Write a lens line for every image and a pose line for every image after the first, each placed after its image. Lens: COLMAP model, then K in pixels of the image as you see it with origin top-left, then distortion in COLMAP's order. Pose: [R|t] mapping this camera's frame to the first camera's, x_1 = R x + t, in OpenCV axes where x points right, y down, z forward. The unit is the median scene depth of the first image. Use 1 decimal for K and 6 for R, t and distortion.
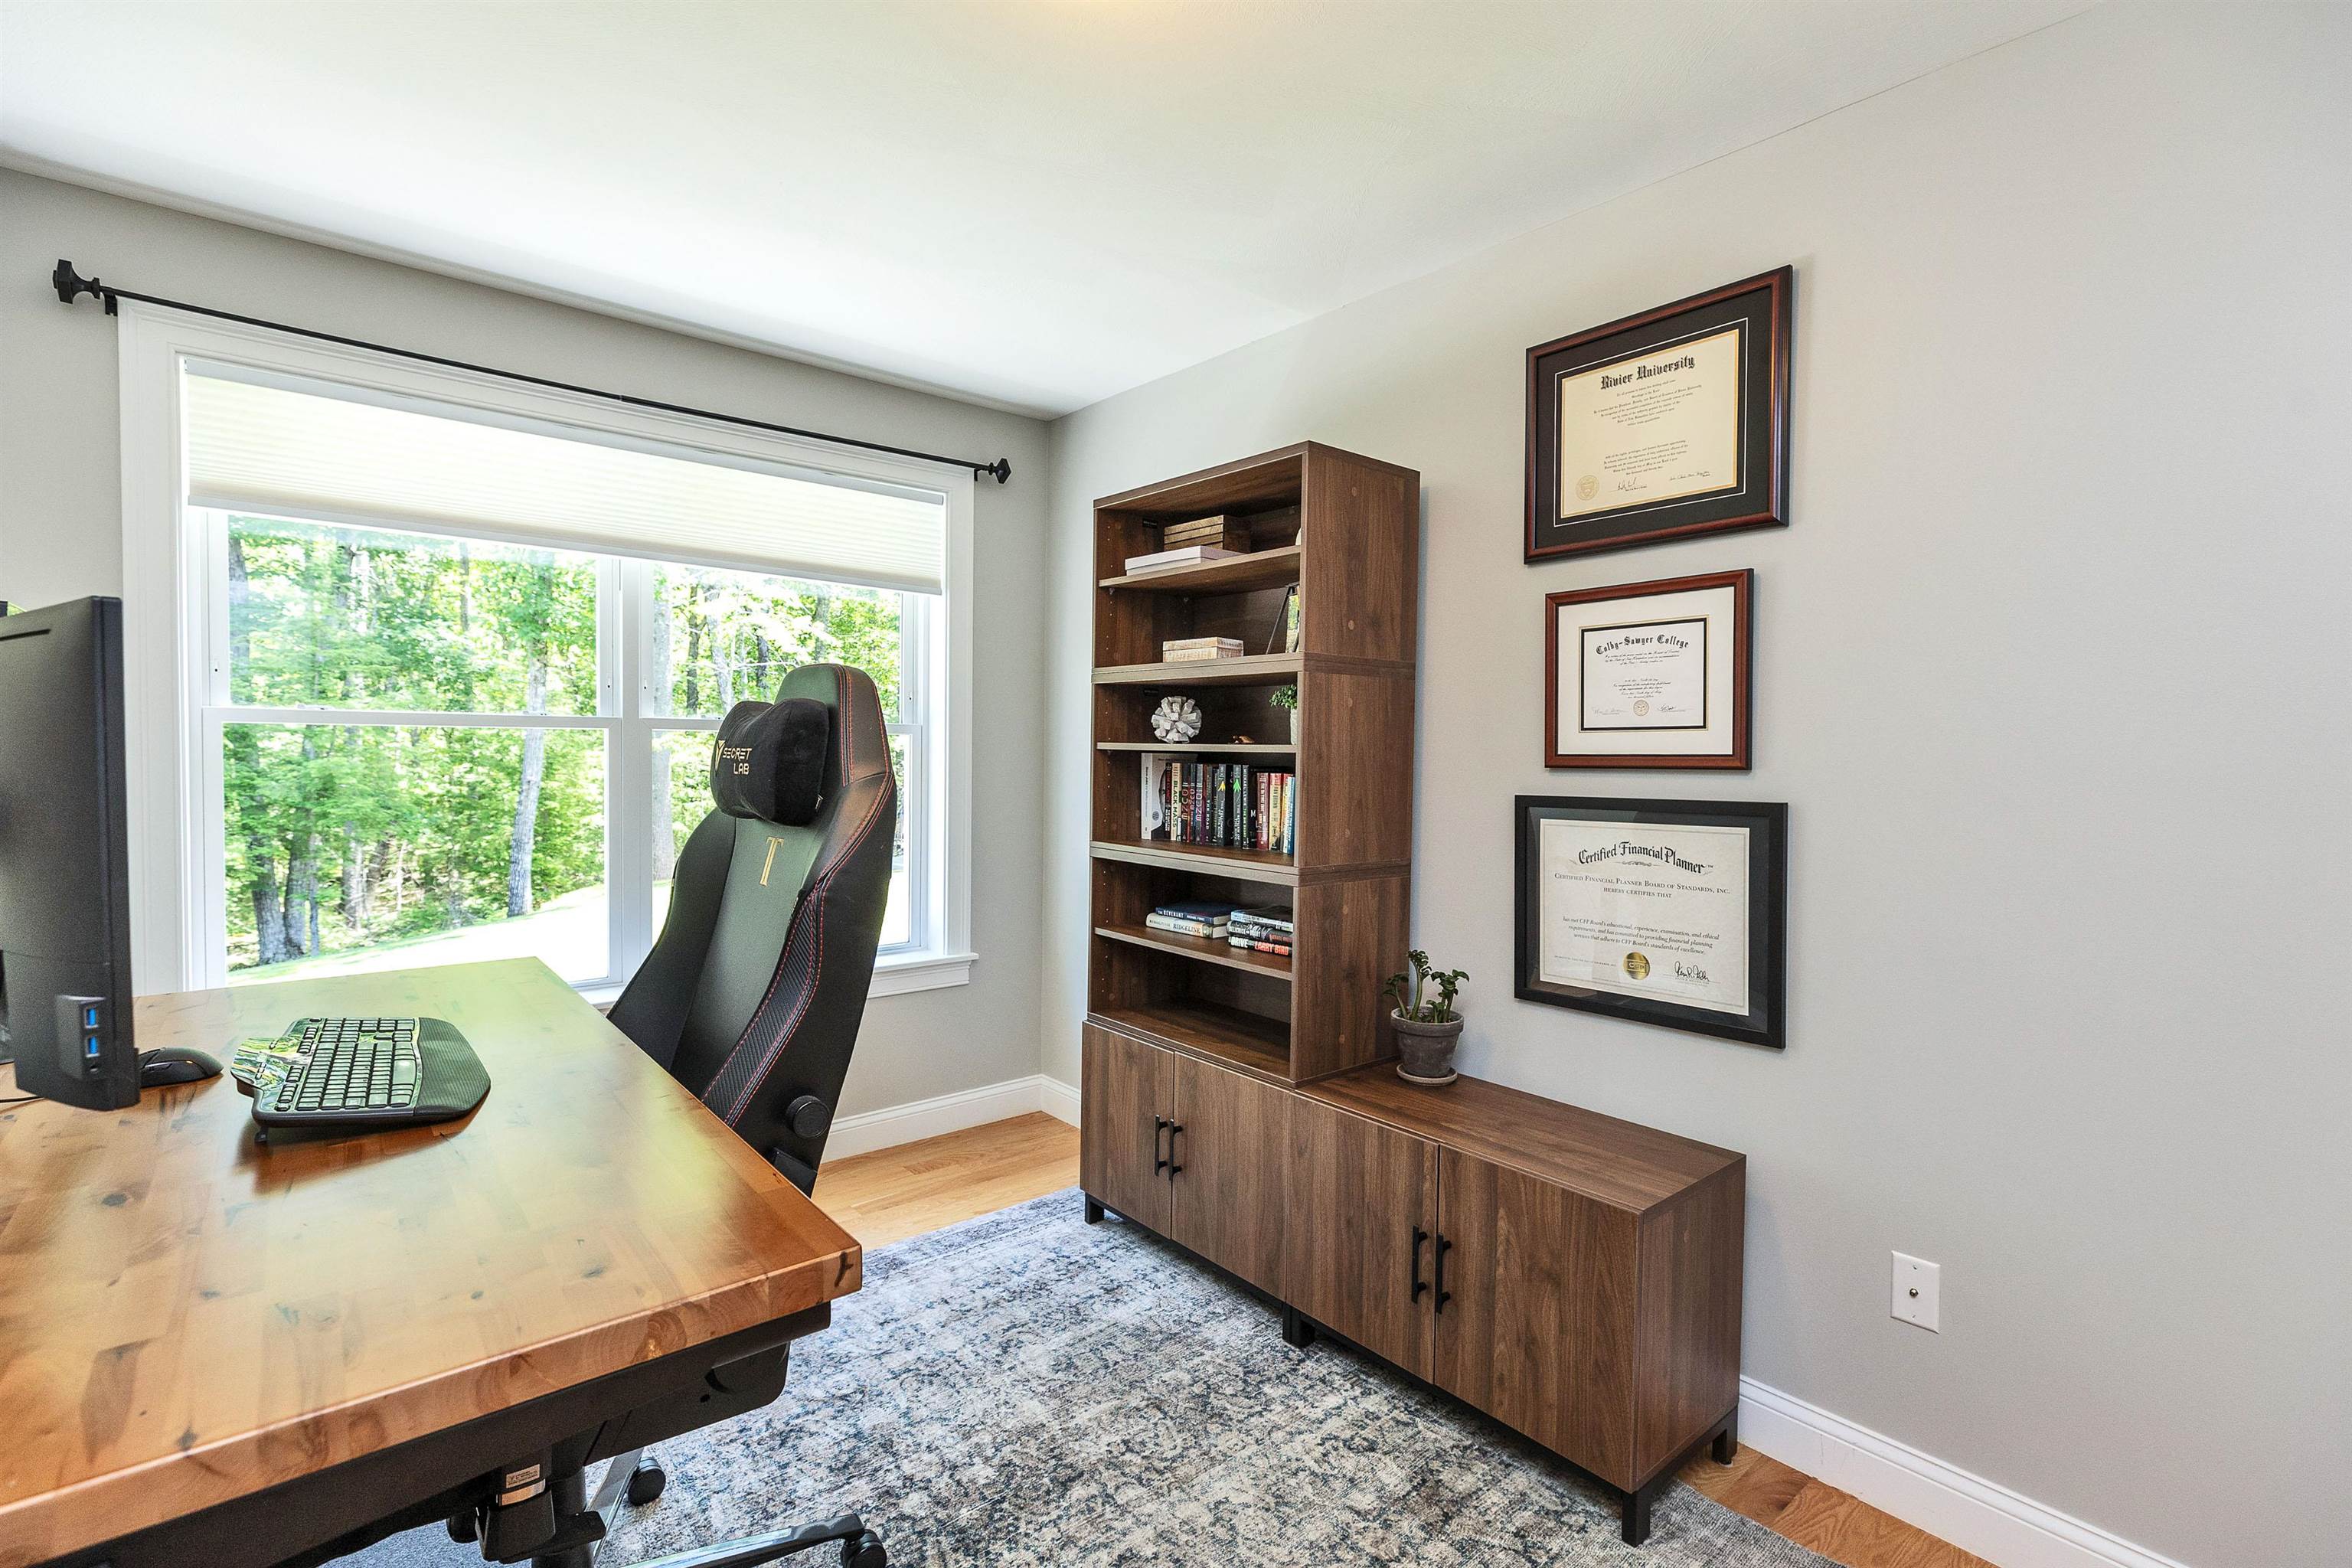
lens RADIAL K [[1064.4, 0, 1188.4], [0, 1064.4, 779.9], [0, 0, 1]] dist [0.009570, -0.001571]
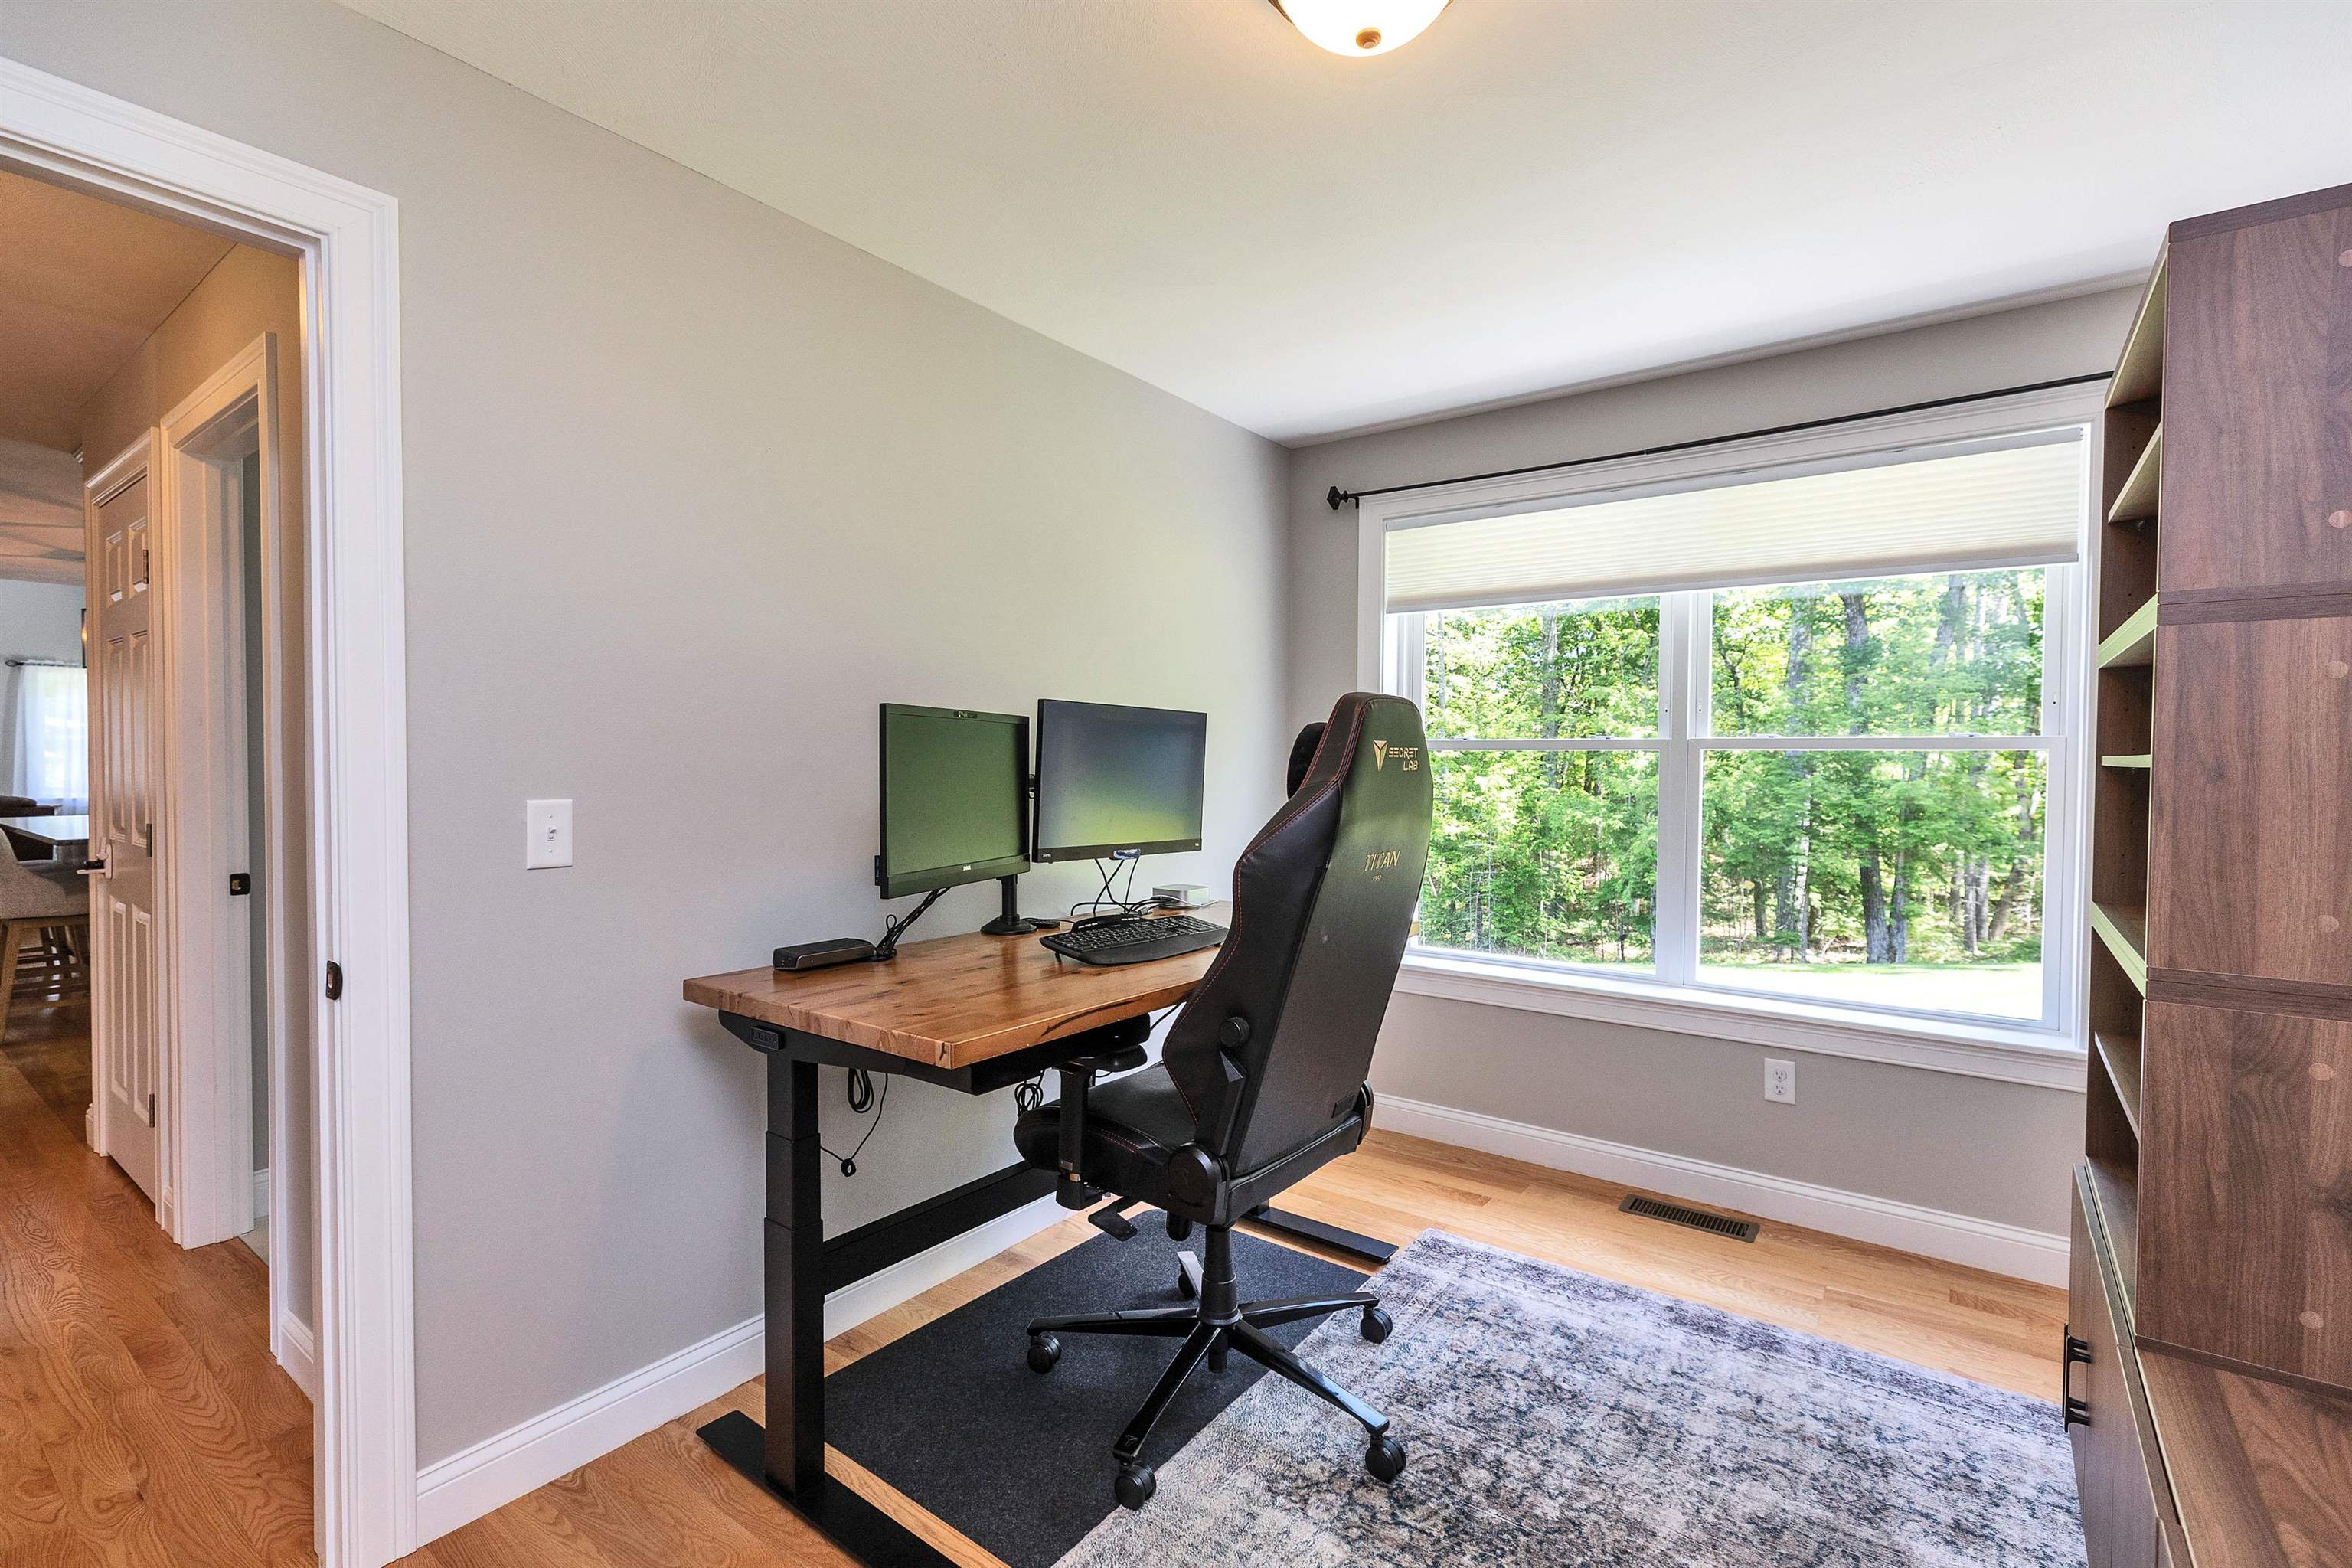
lens RADIAL K [[1064.4, 0, 1190.6], [0, 1064.4, 779.8], [0, 0, 1]] dist [0.009570, -0.001571]
pose [[0.240051, 0.009264, -0.970716, 0.561741], [-0.032415, 0.999473, 0.001523, -0.003088], [0.970219, 0.031100, 0.240225, 0.364067]]
